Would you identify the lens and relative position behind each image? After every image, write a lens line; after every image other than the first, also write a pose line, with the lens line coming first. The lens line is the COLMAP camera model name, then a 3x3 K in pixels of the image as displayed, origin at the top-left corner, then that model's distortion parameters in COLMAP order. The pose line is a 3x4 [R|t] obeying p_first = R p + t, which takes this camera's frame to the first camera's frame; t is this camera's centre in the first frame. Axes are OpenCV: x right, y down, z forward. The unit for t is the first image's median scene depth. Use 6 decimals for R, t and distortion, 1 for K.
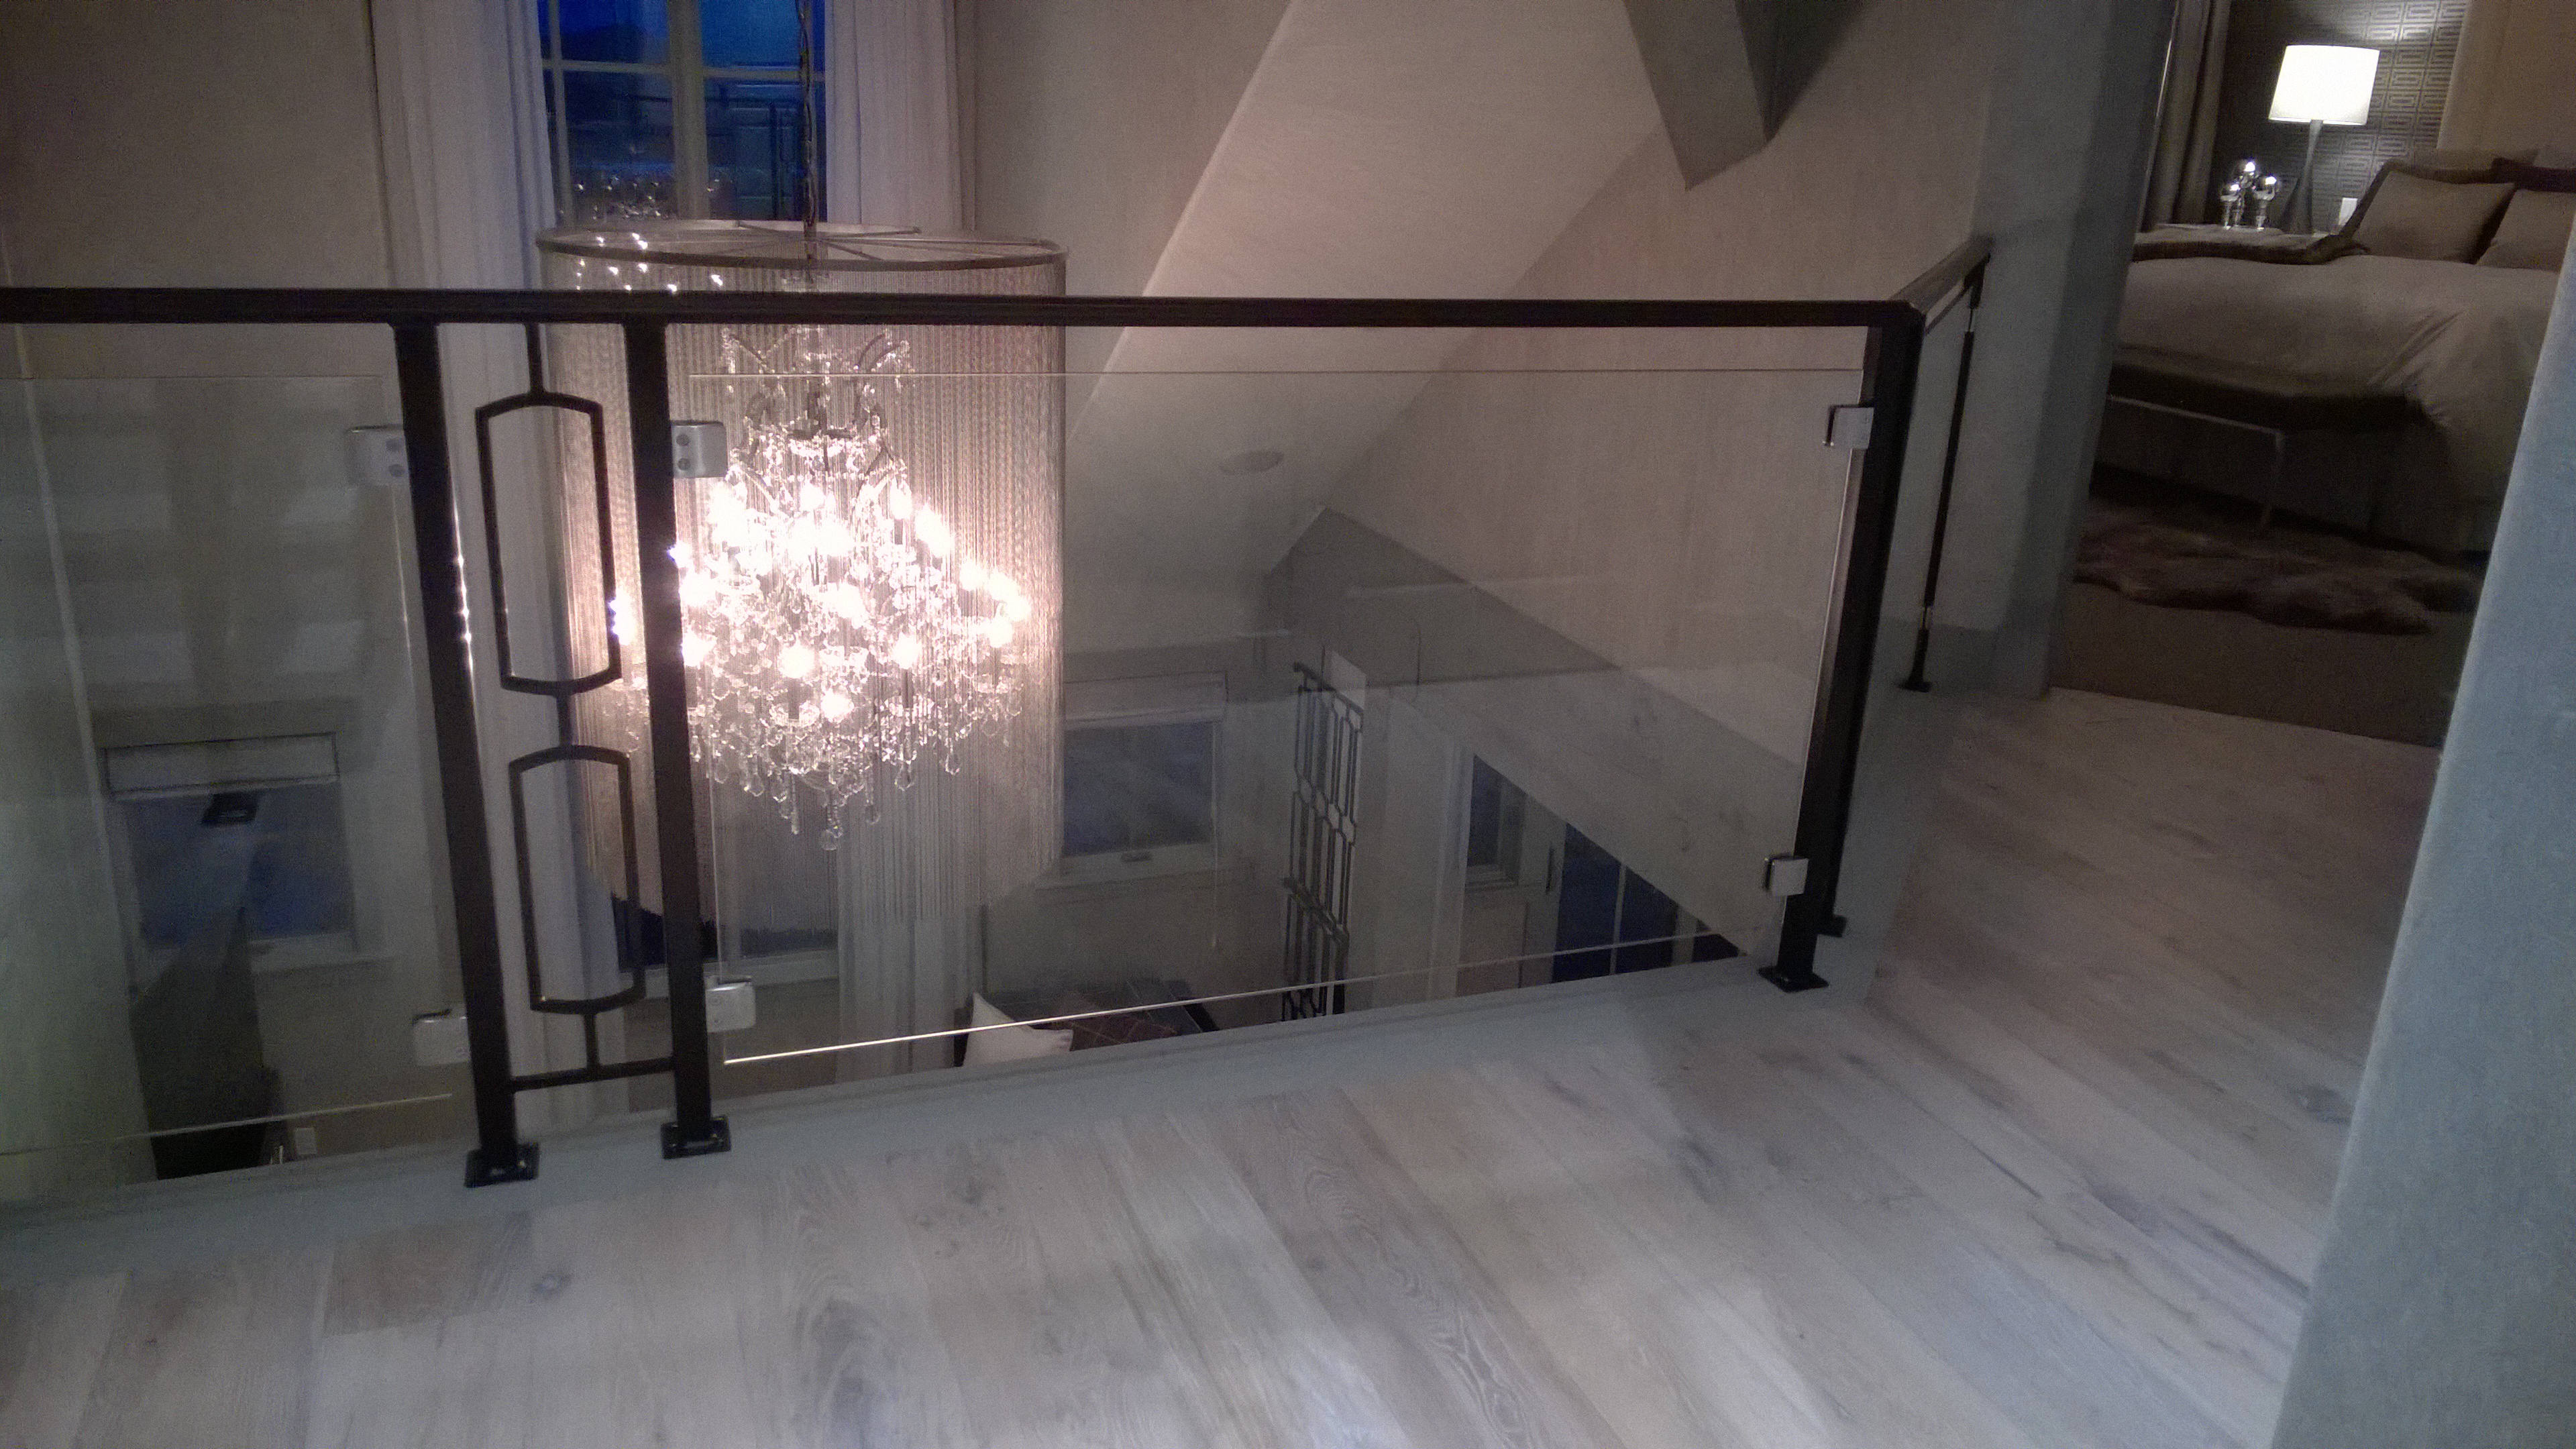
lens RADIAL K [[1882.1, 0, 1288.0], [0, 1882.1, 724.5], [0, 0, 1]] dist [-0.000108, -0.000741]
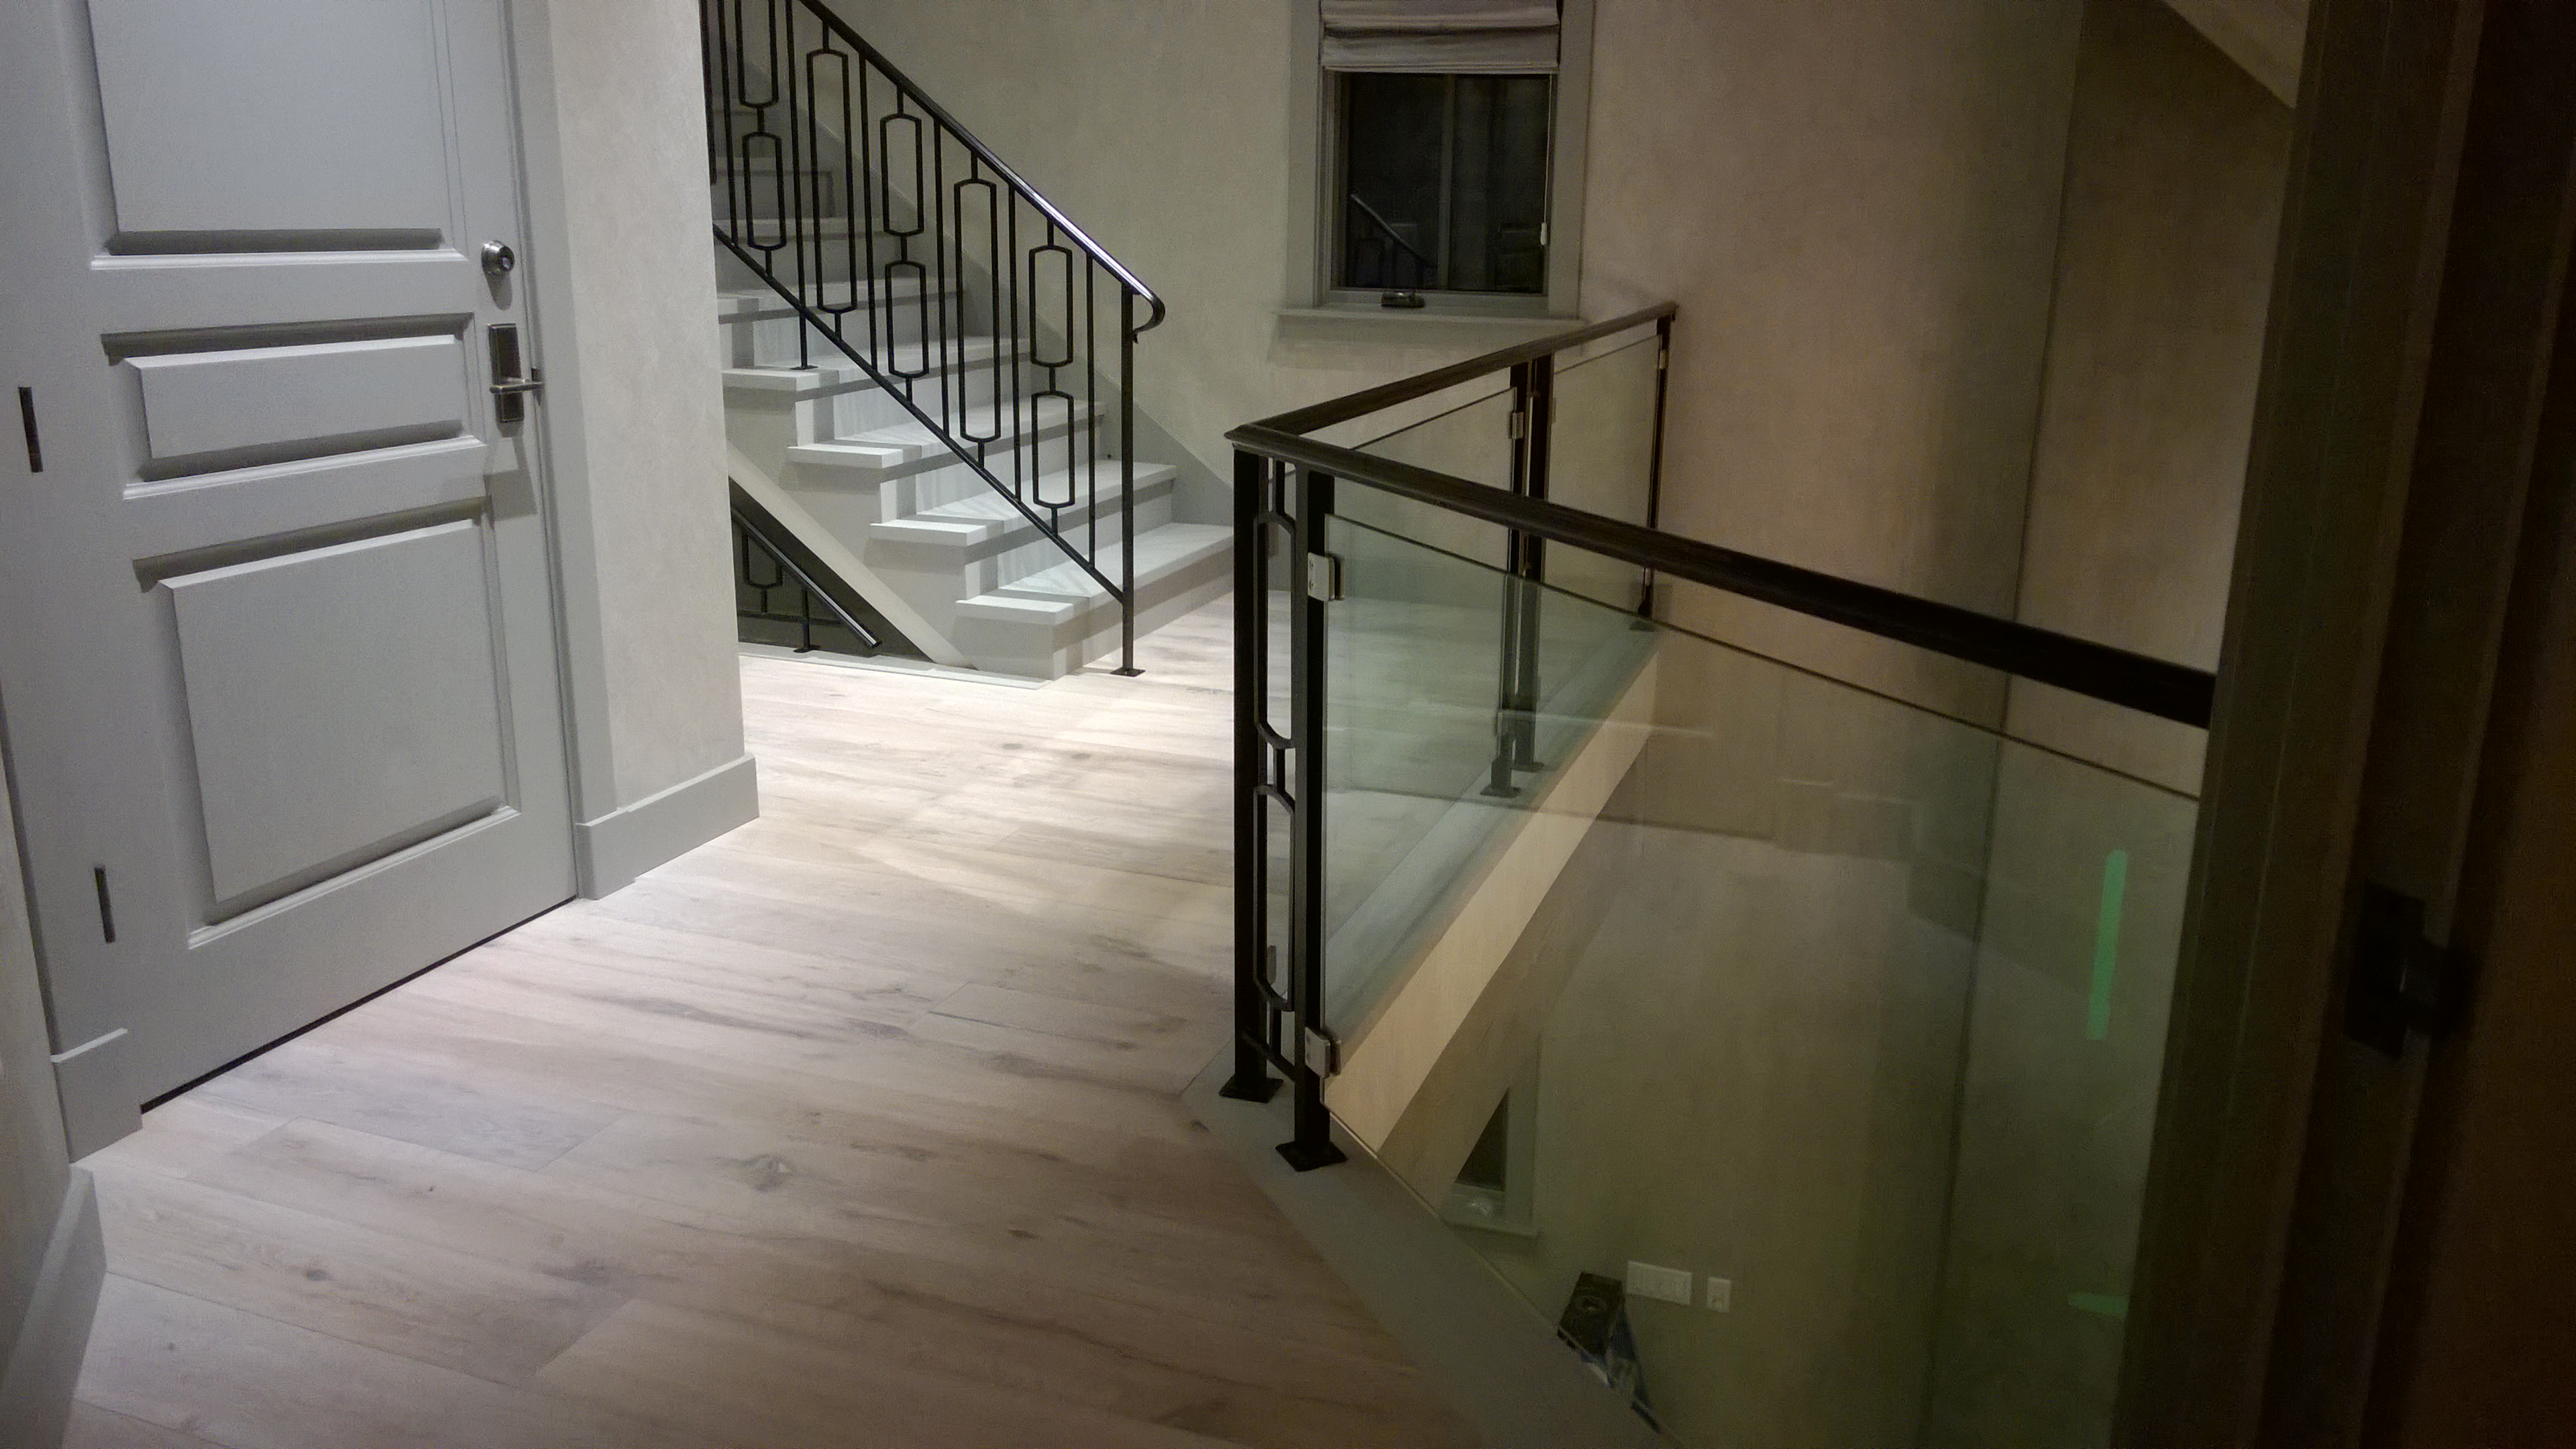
lens RADIAL K [[1882.1, 0, 1288.0], [0, 1882.1, 724.5], [0, 0, 1]] dist [-0.000108, -0.000741]
pose [[-0.664945, 0.144910, -0.732700, 1.235902], [-0.277577, 0.862789, 0.422548, -0.596260], [0.693396, 0.484352, -0.533483, 1.866708]]
